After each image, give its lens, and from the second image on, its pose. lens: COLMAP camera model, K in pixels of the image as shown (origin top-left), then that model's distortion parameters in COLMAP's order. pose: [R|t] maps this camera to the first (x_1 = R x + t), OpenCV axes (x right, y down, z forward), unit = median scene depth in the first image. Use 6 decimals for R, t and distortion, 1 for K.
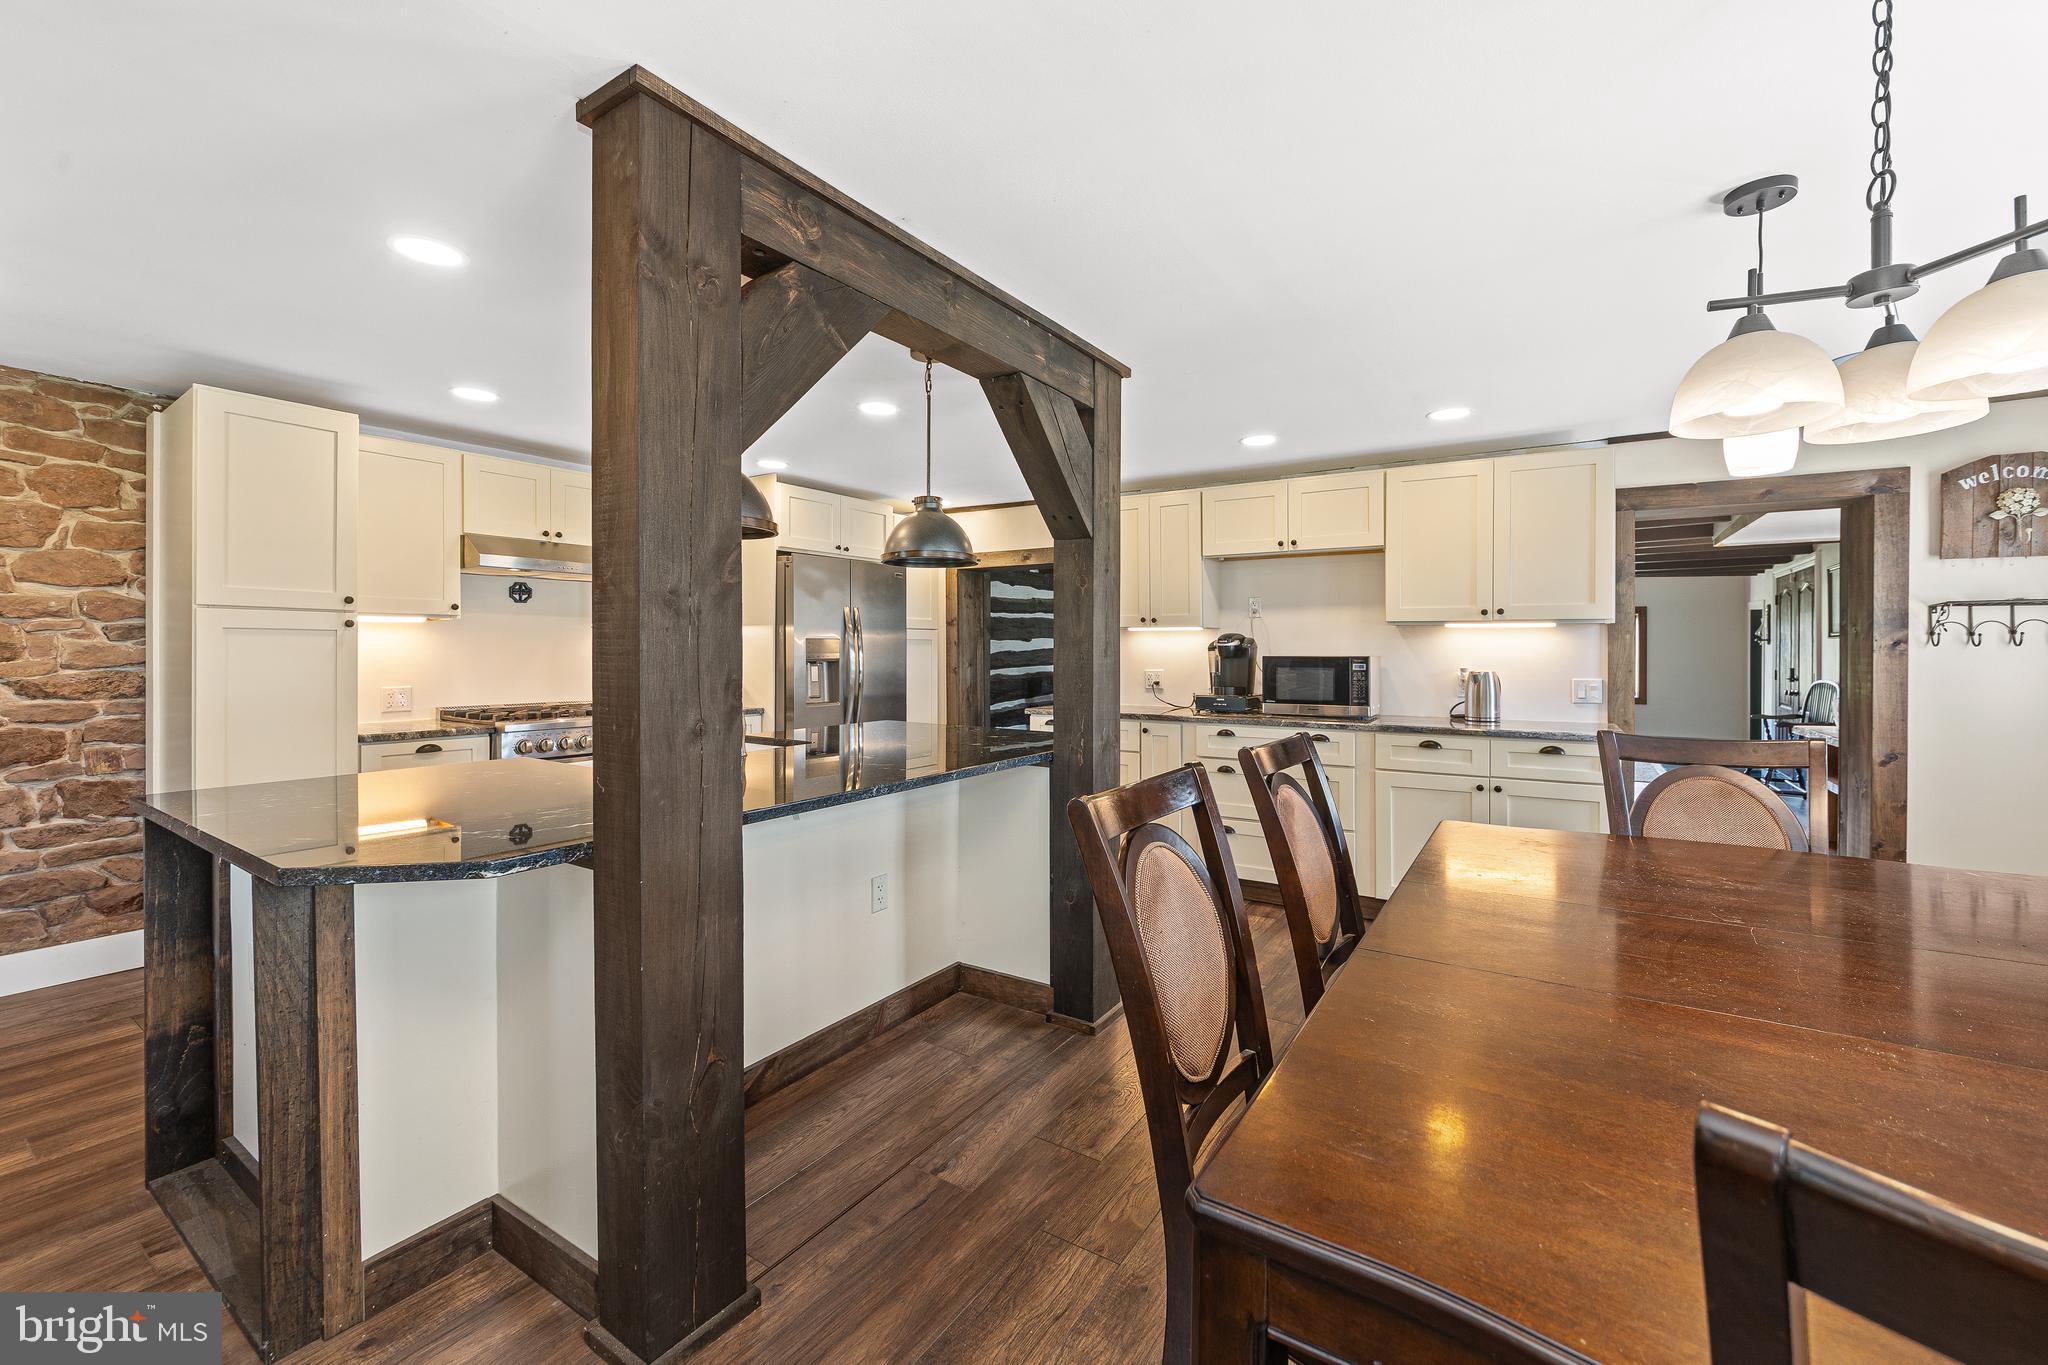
lens RADIAL K [[793.9, 0, 1016.0], [0, 793.9, 646.9], [0, 0, 1]] dist [-0.004028, -0.000597]
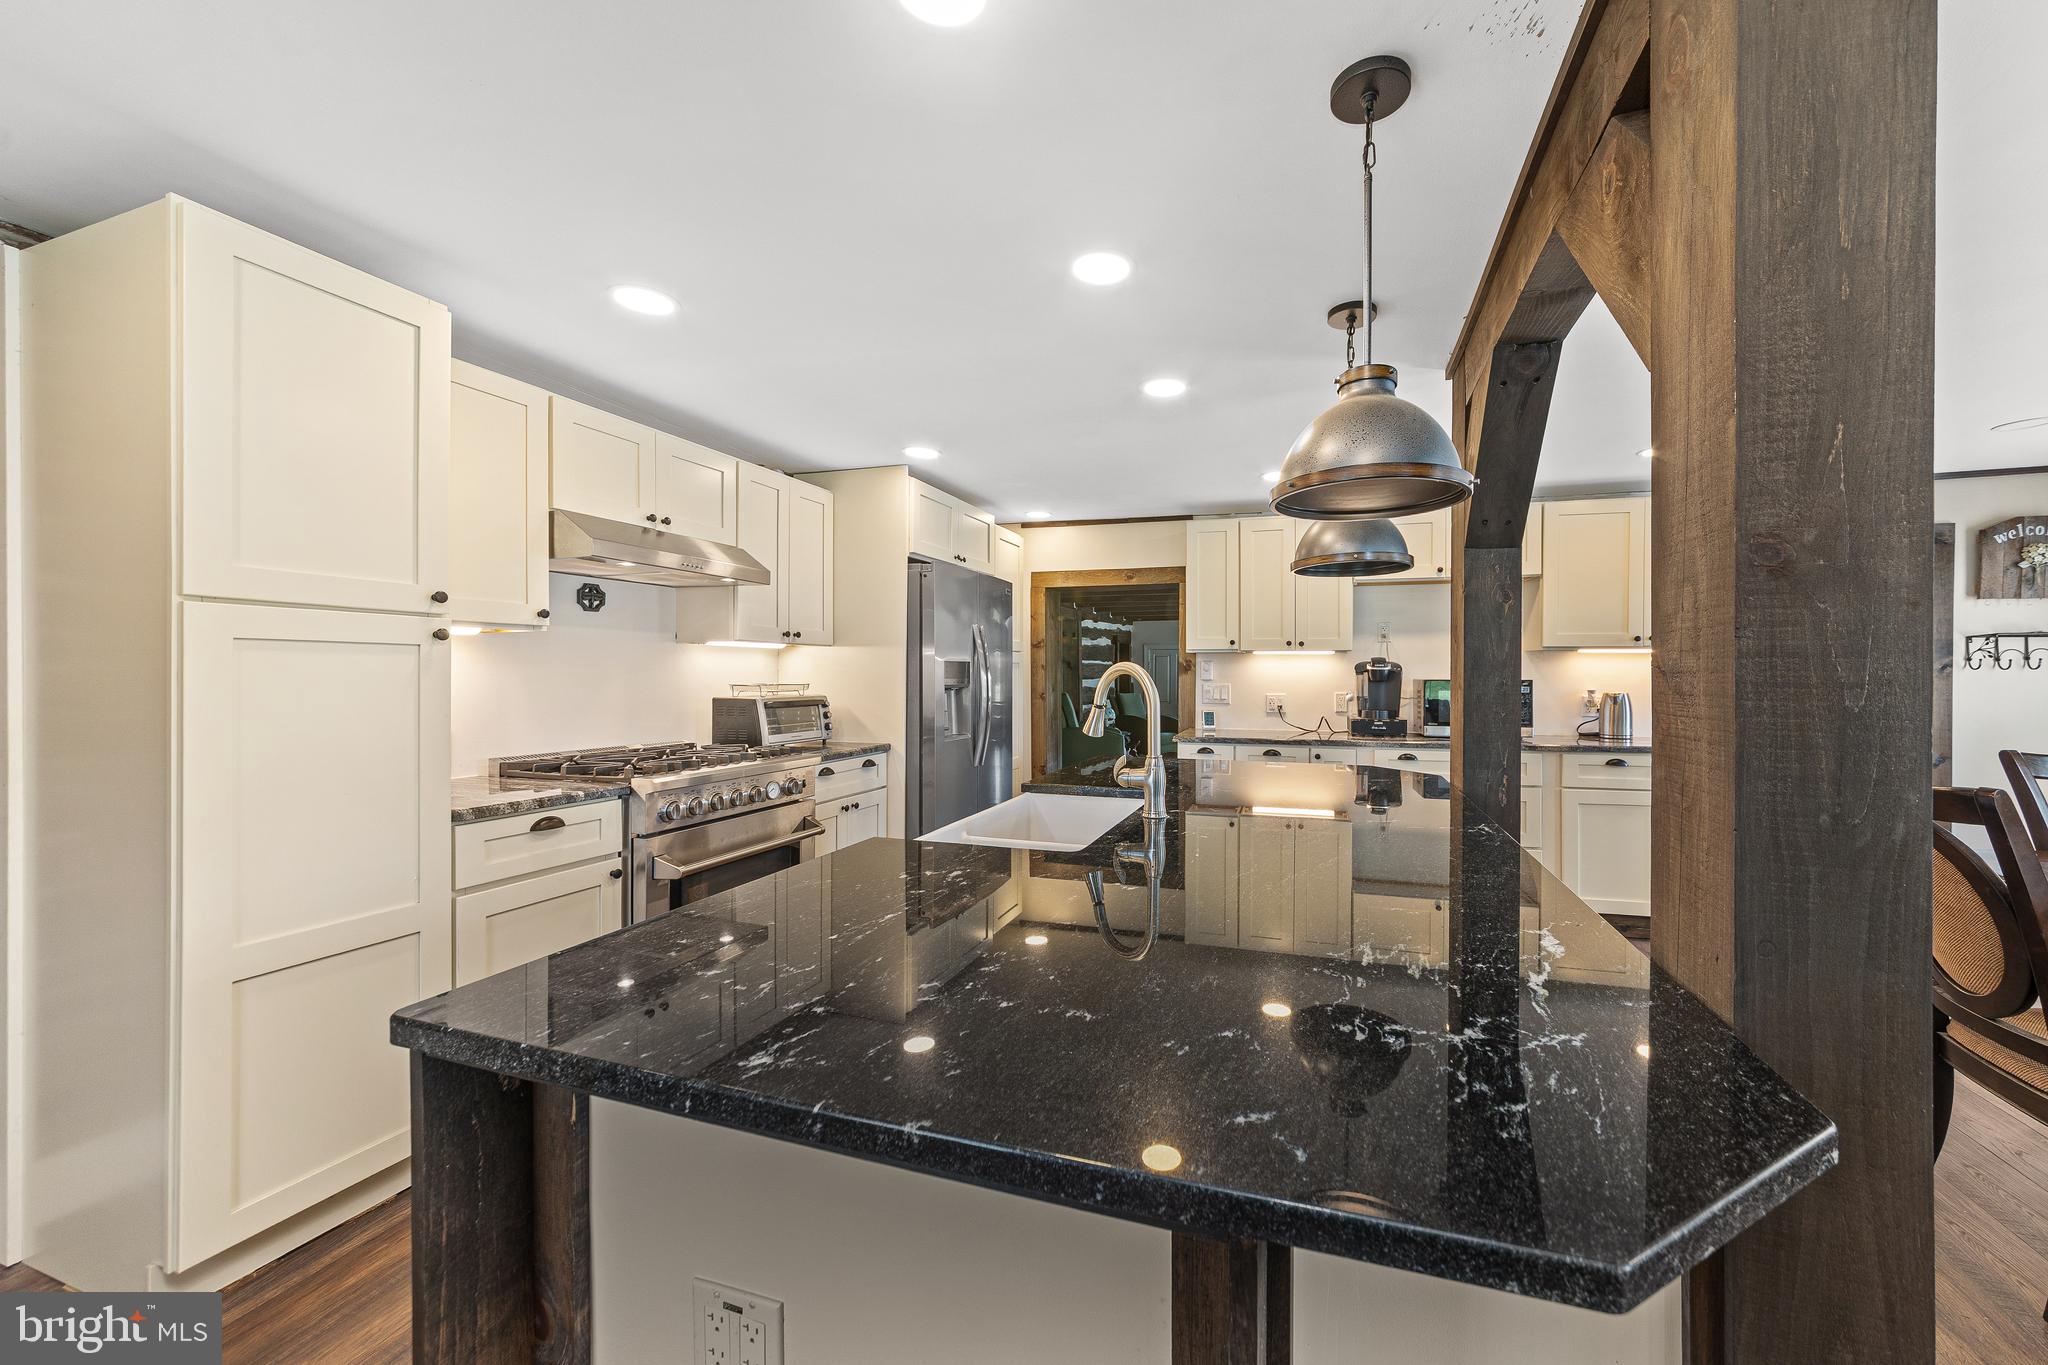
lens RADIAL K [[731.7, 0, 1068.0], [0, 731.7, 673.6], [0, 0, 1]] dist [-0.006483, 0.002023]
pose [[0.961531, -0.001748, 0.274689, -0.467318], [0.000680, 0.999992, 0.003982, -0.000361], [-0.274694, -0.003642, 0.961525, 0.273636]]
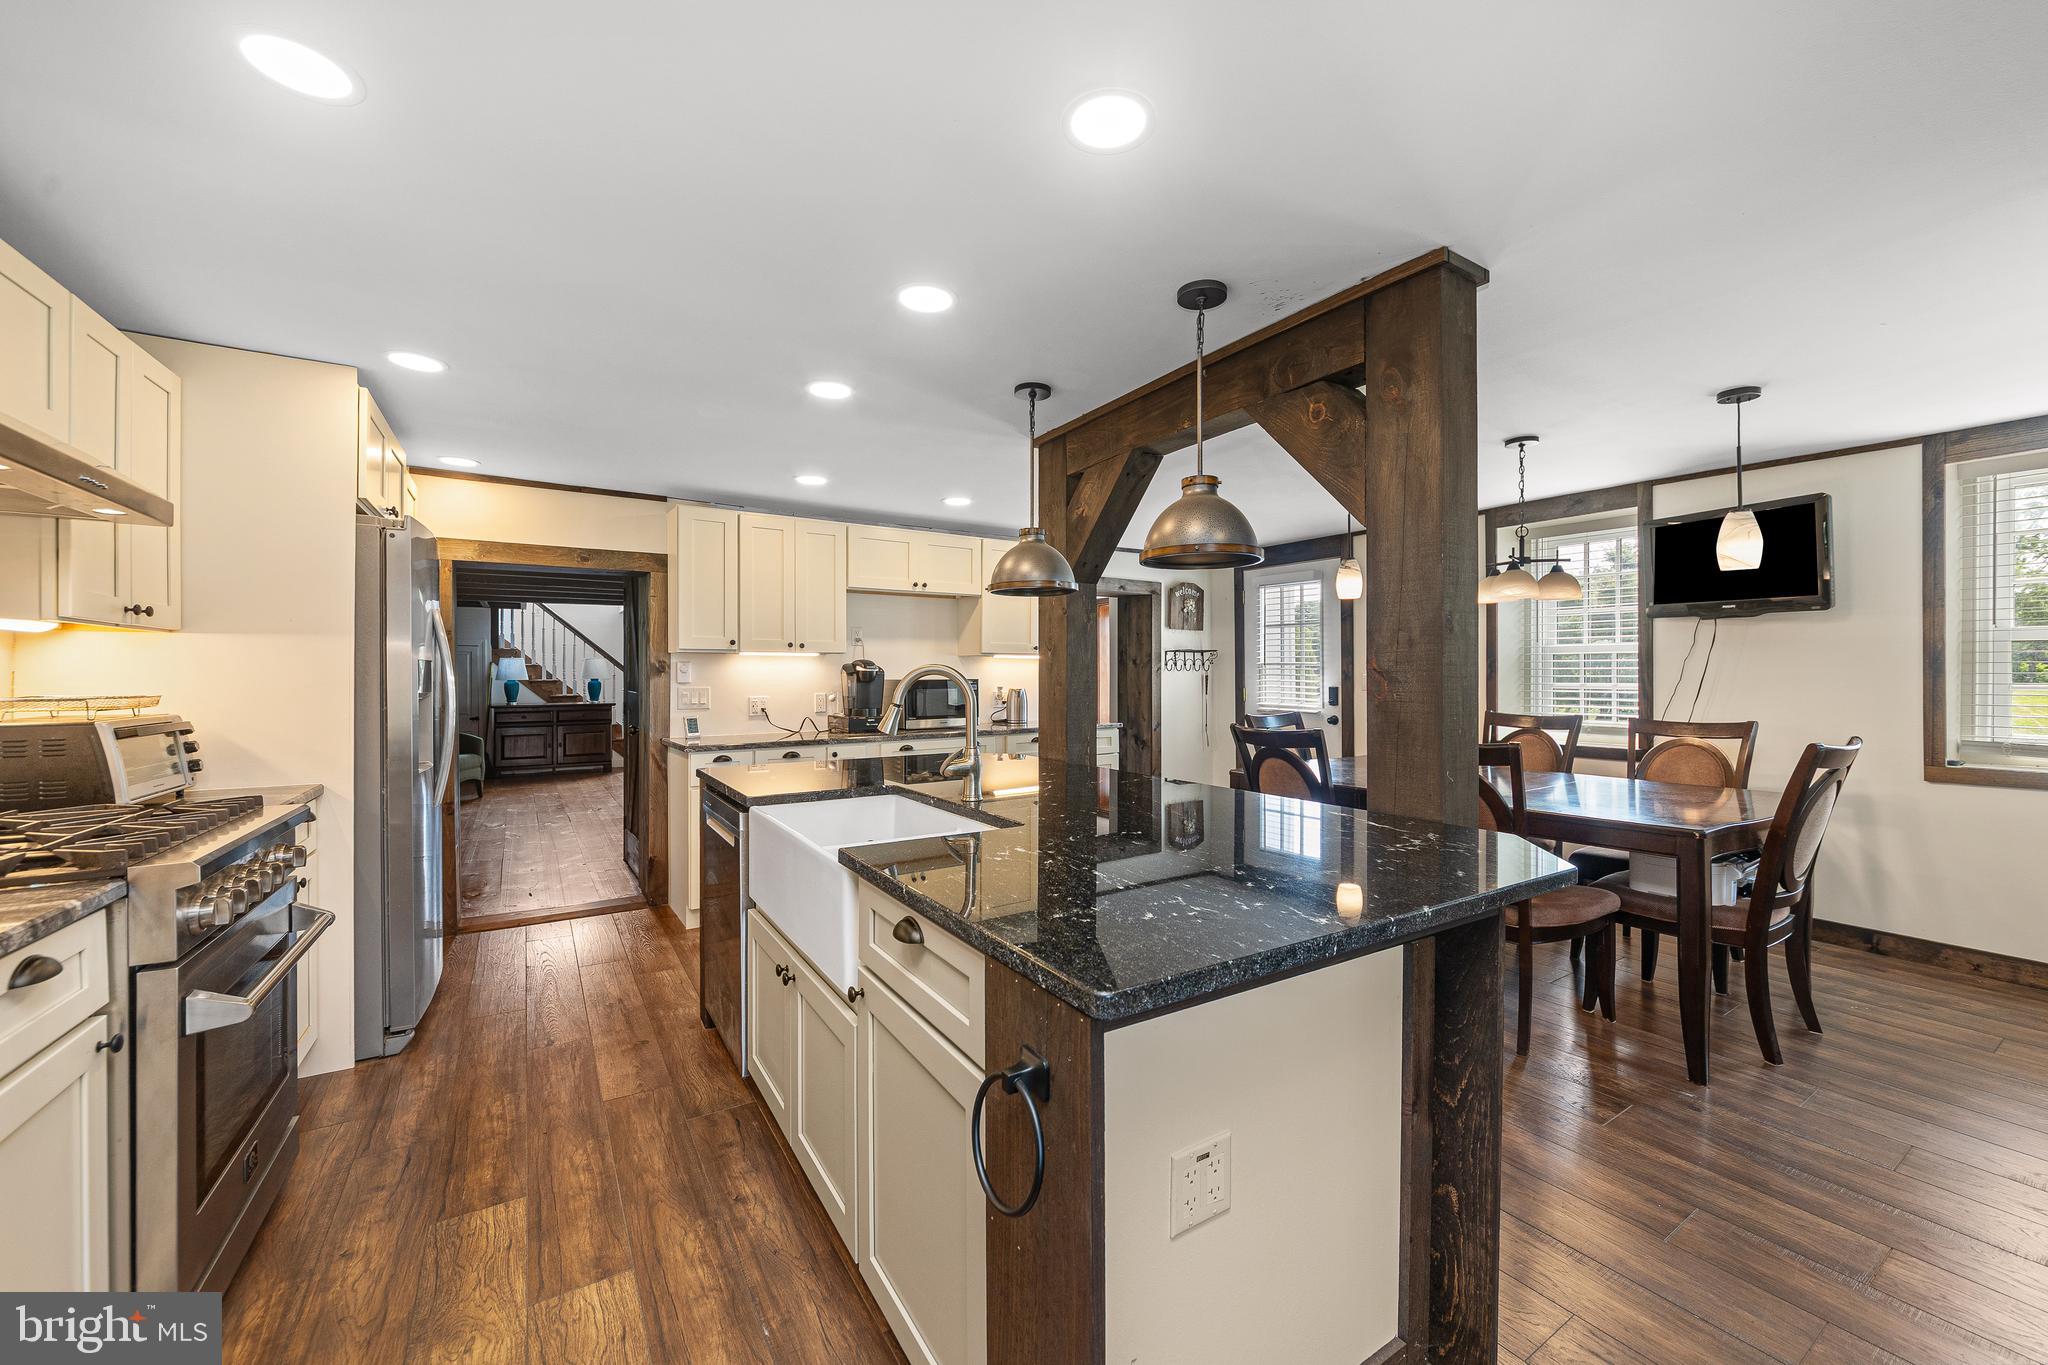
lens RADIAL K [[793.9, 0, 1006.1], [0, 793.9, 672.9], [0, 0, 1]] dist [-0.004028, -0.000597]
pose [[0.429112, -0.002147, 0.903249, -0.822762], [0.002300, 0.999997, 0.001284, 0.000267], [-0.903248, 0.001527, 0.429115, 0.449152]]
